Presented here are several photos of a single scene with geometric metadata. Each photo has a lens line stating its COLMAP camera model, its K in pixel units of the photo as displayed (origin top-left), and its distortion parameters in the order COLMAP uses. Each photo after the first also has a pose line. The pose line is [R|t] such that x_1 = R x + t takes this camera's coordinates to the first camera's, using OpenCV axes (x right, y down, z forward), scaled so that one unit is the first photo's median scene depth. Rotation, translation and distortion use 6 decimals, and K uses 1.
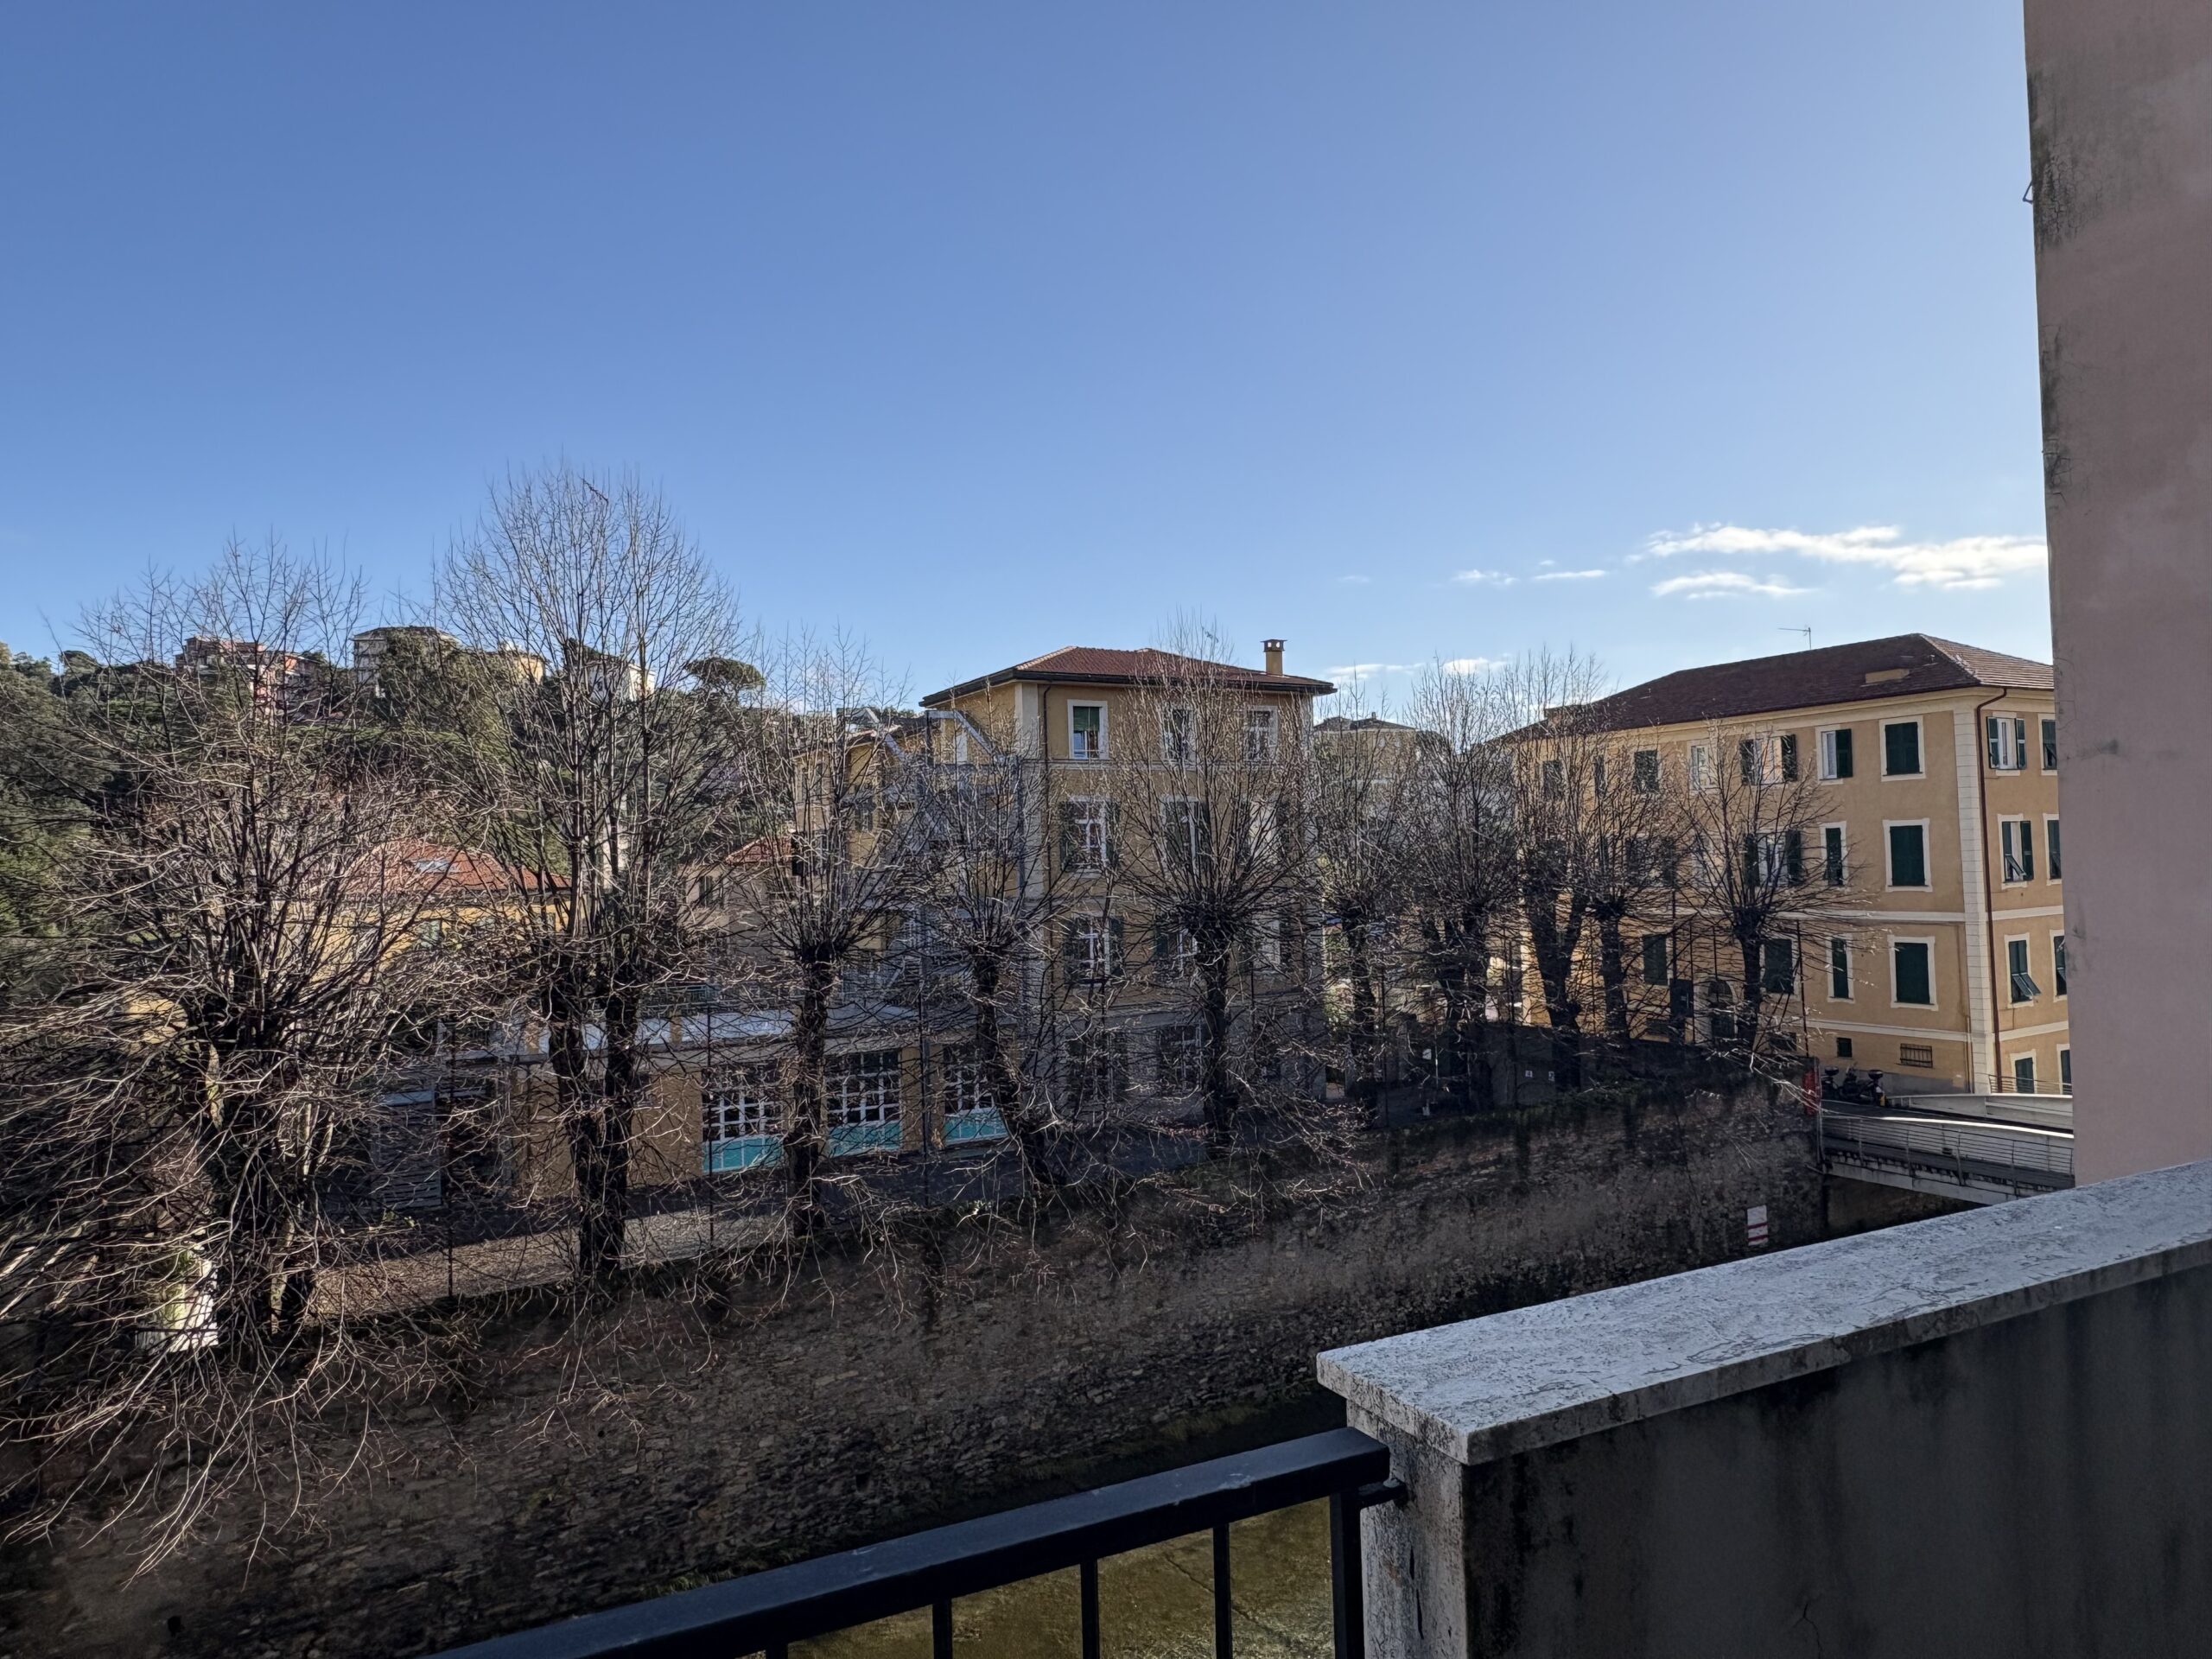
lens RADIAL K [[1427.1, 0, 1105.1], [0, 1427.1, 828.2], [0, 0, 1]] dist [0.003747, 0.000274]
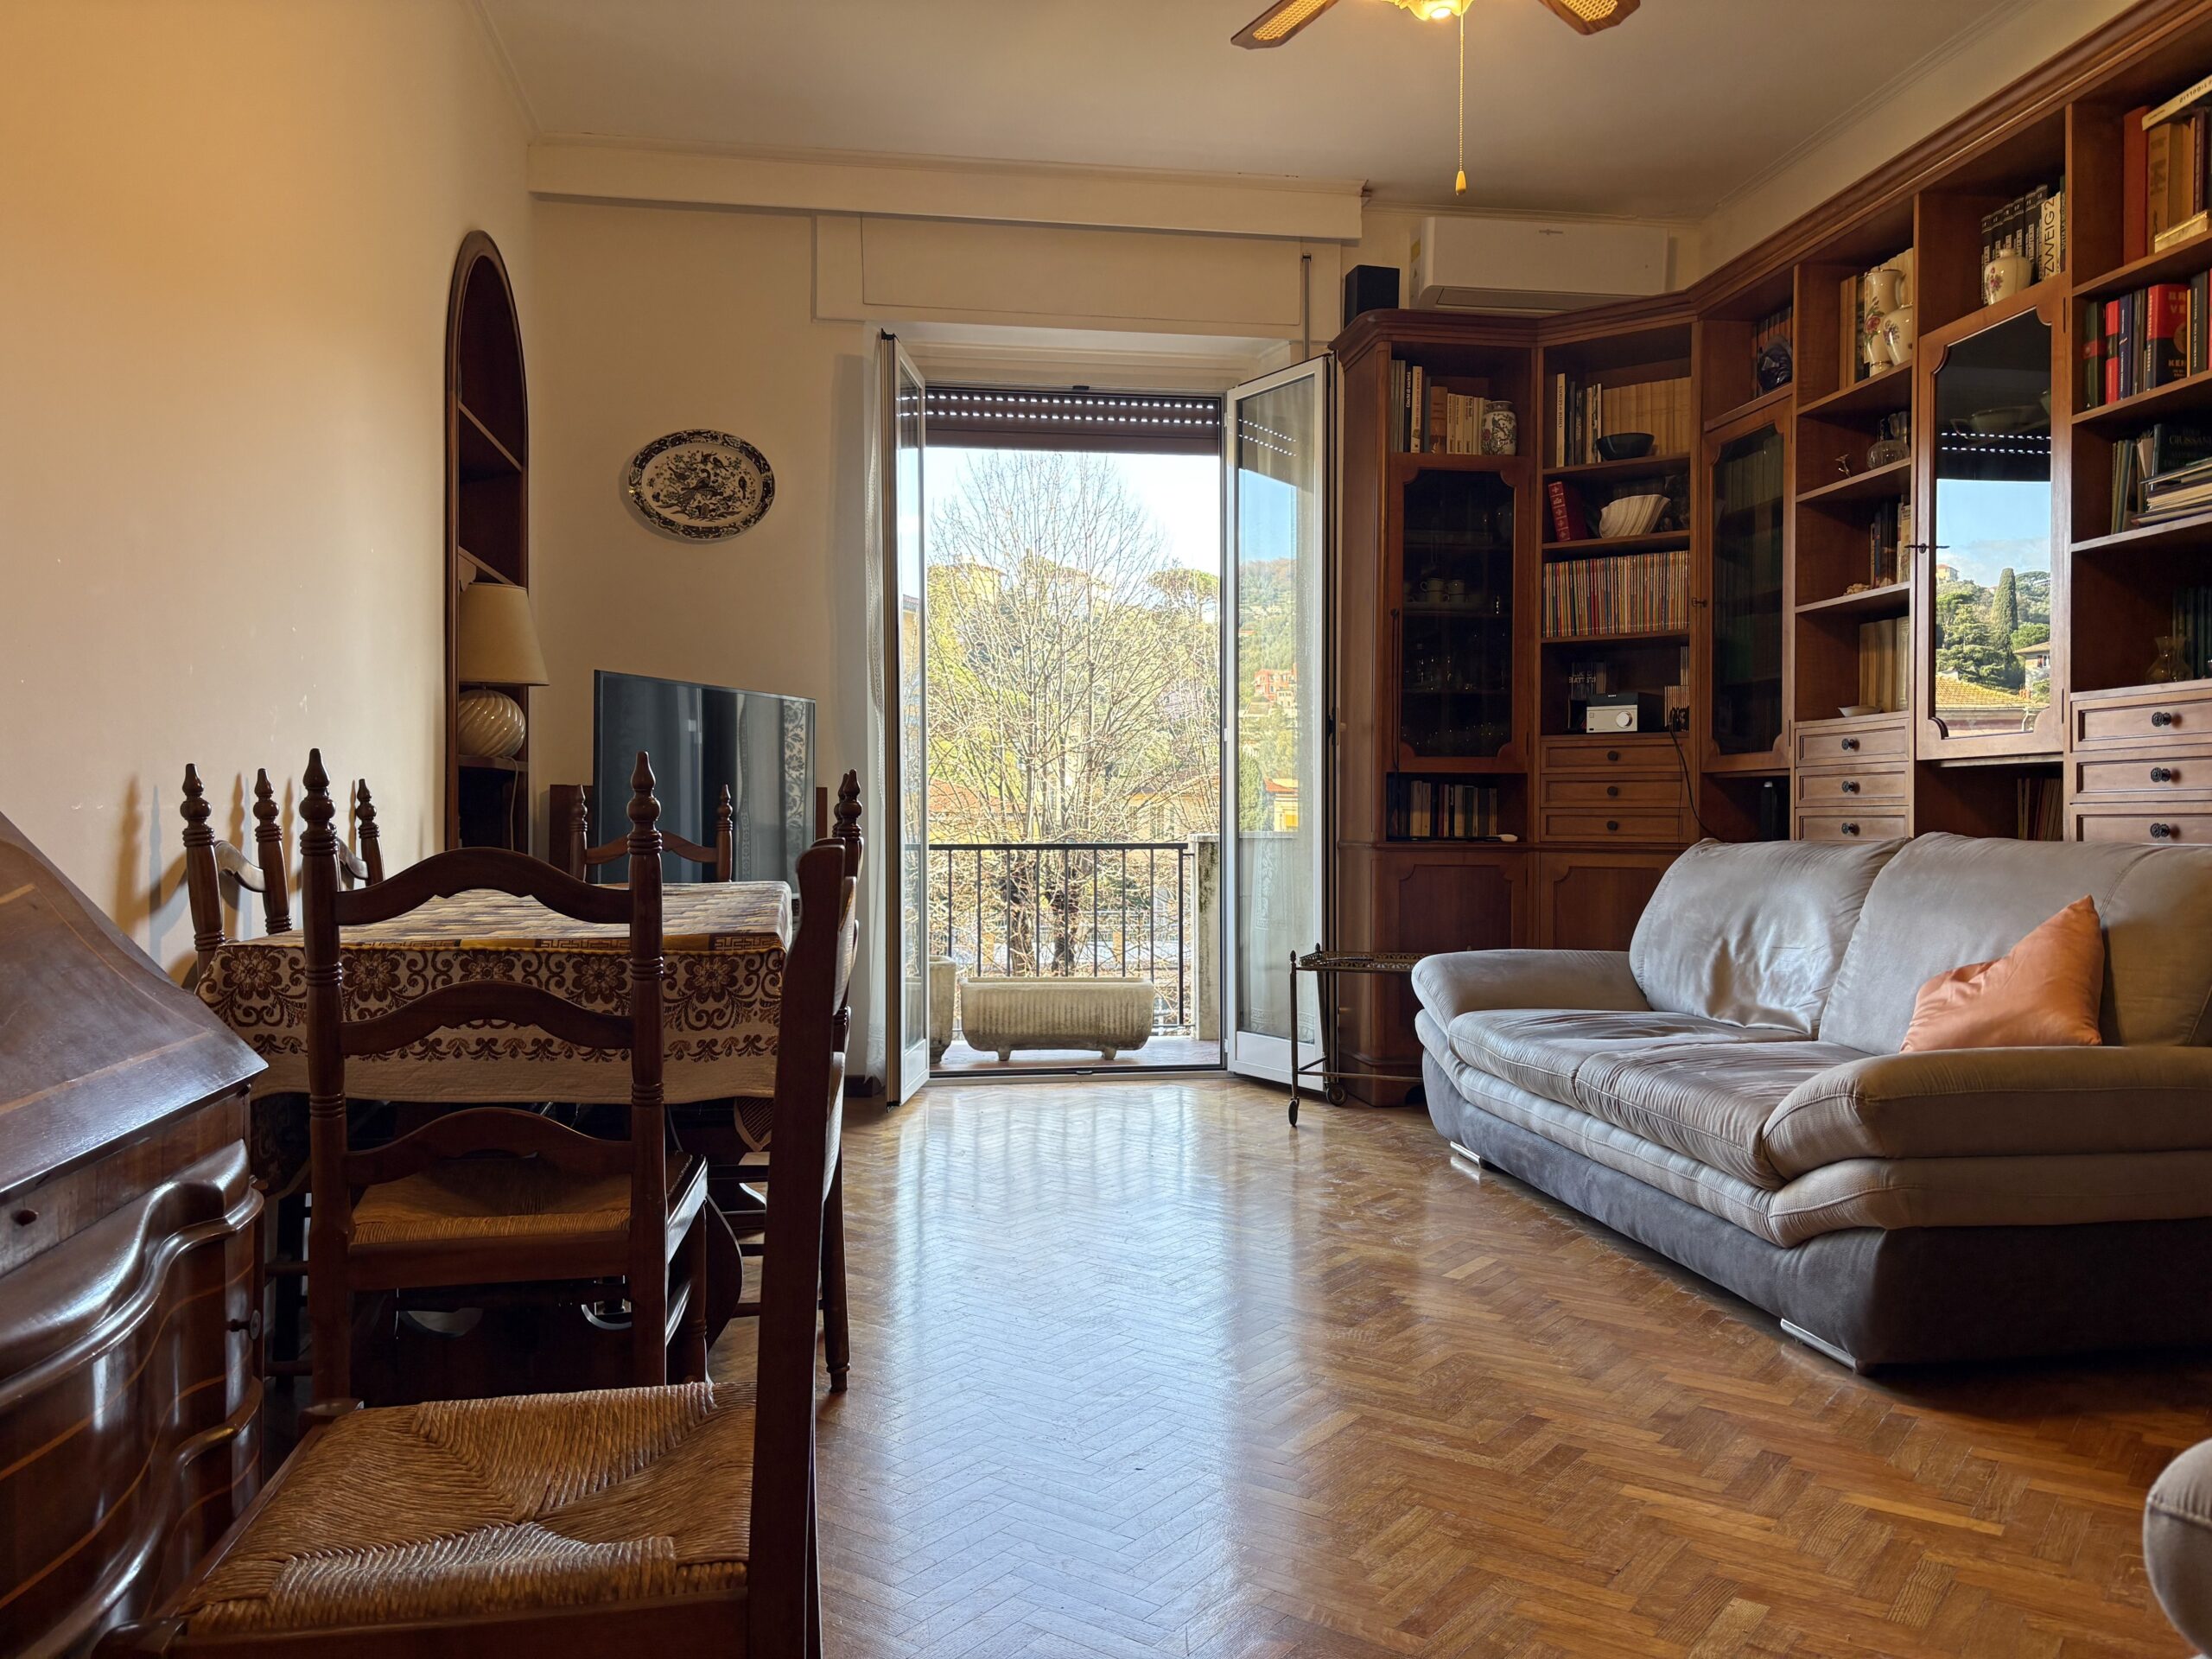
lens RADIAL K [[1706.3, 0, 1106.8], [0, 1706.3, 827.4], [0, 0, 1]] dist [0.054041, -0.065027]
pose [[0.951691, 0.027464, -0.305828, 0.102160], [-0.017018, 0.999179, 0.036771, 0.012635], [0.306586, -0.029790, 0.951377, -0.271063]]
